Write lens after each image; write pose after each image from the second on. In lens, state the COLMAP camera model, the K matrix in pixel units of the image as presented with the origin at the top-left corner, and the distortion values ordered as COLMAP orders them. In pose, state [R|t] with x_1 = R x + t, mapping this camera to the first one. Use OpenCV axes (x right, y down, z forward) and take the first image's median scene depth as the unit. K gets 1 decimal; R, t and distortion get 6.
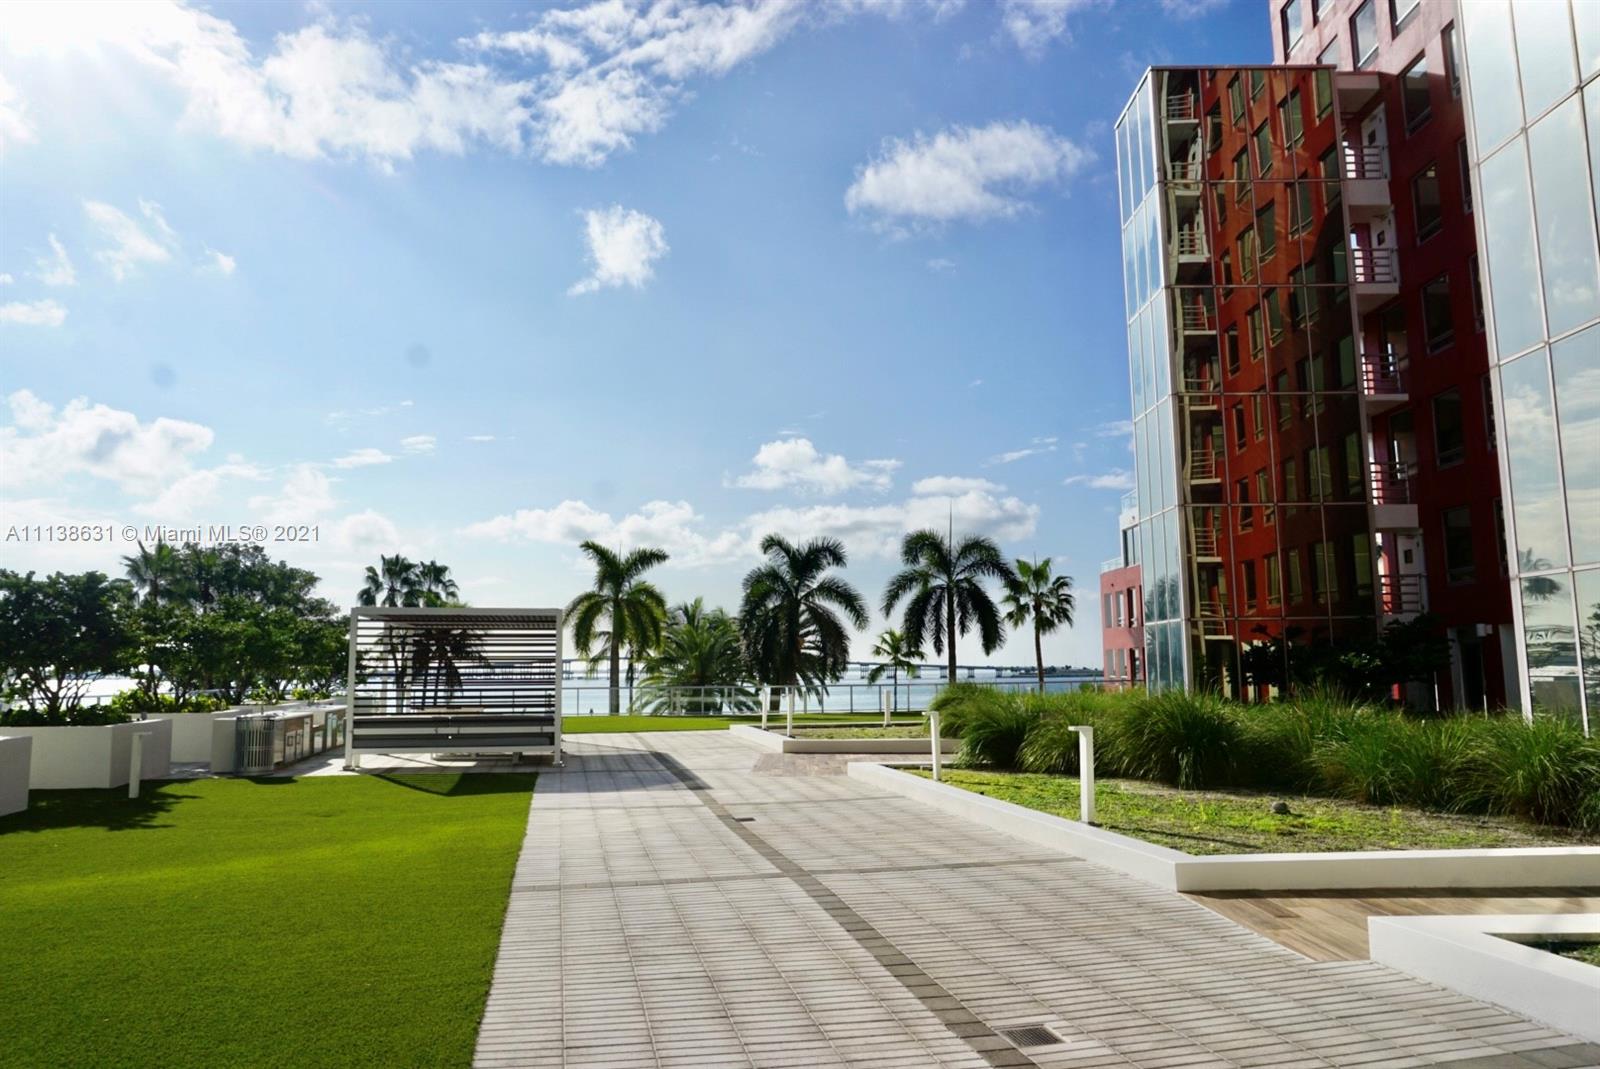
lens RADIAL K [[1065.4, 0, 793.9], [0, 1065.4, 537.1], [0, 0, 1]] dist [-0.051849, 0.037269]
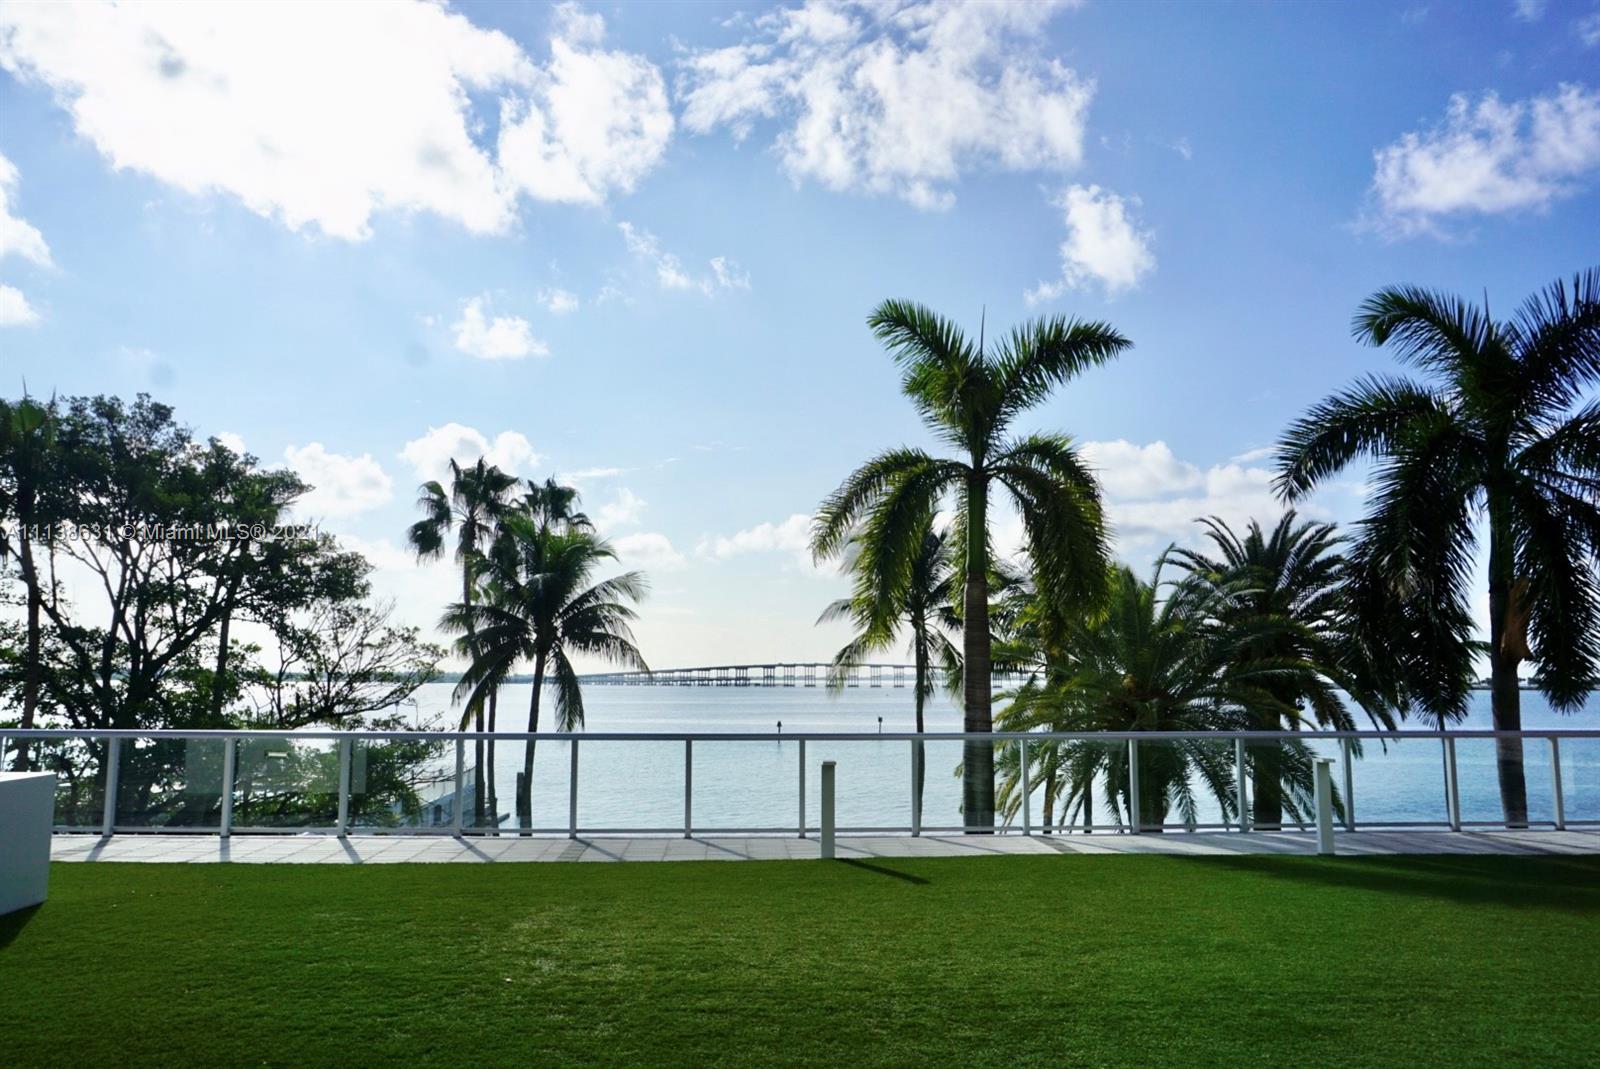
lens RADIAL K [[1065.4, 0, 793.9], [0, 1065.4, 537.1], [0, 0, 1]] dist [-0.051849, 0.037269]
pose [[0.987353, -0.015481, -0.157778, -0.404841], [0.014500, 0.999868, -0.007368, 0.195545], [0.157871, 0.004987, 0.987447, 1.516758]]
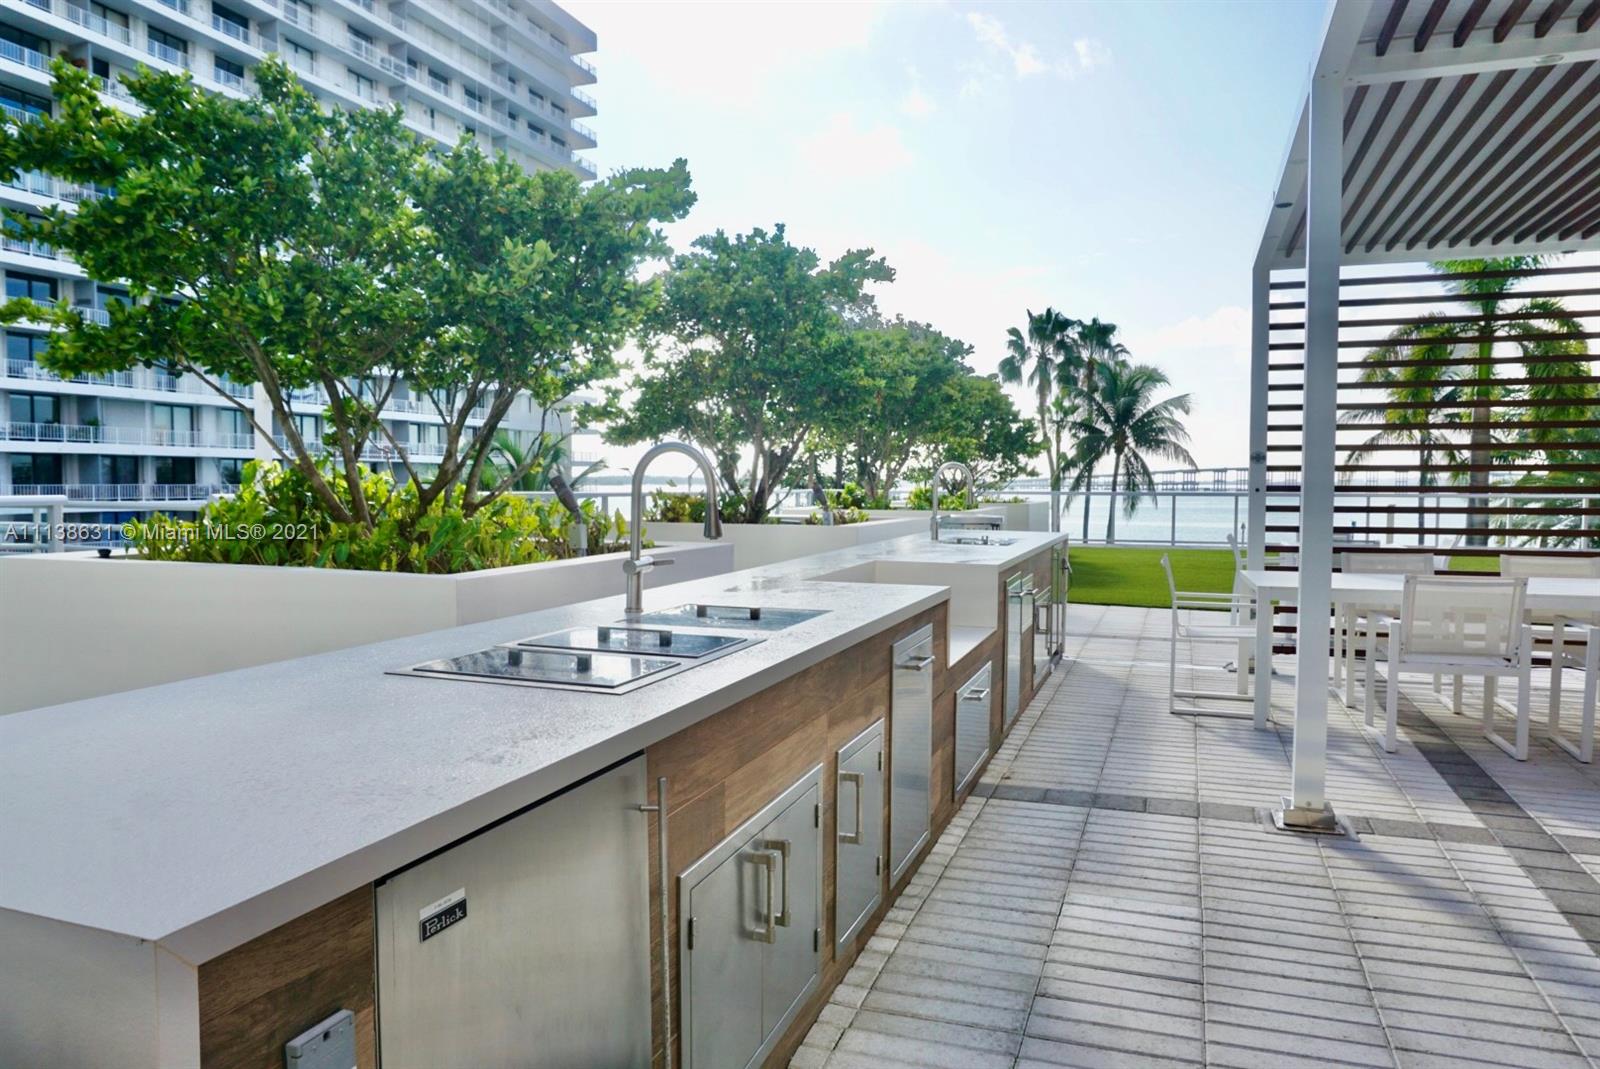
lens RADIAL K [[1065.4, 0, 793.9], [0, 1065.4, 537.1], [0, 0, 1]] dist [-0.051849, 0.037269]
pose [[0.843725, 0.029184, -0.535982, -0.413242], [0.066087, 0.985276, 0.157680, 0.138538], [0.532692, -0.168460, 0.829374, 0.909031]]
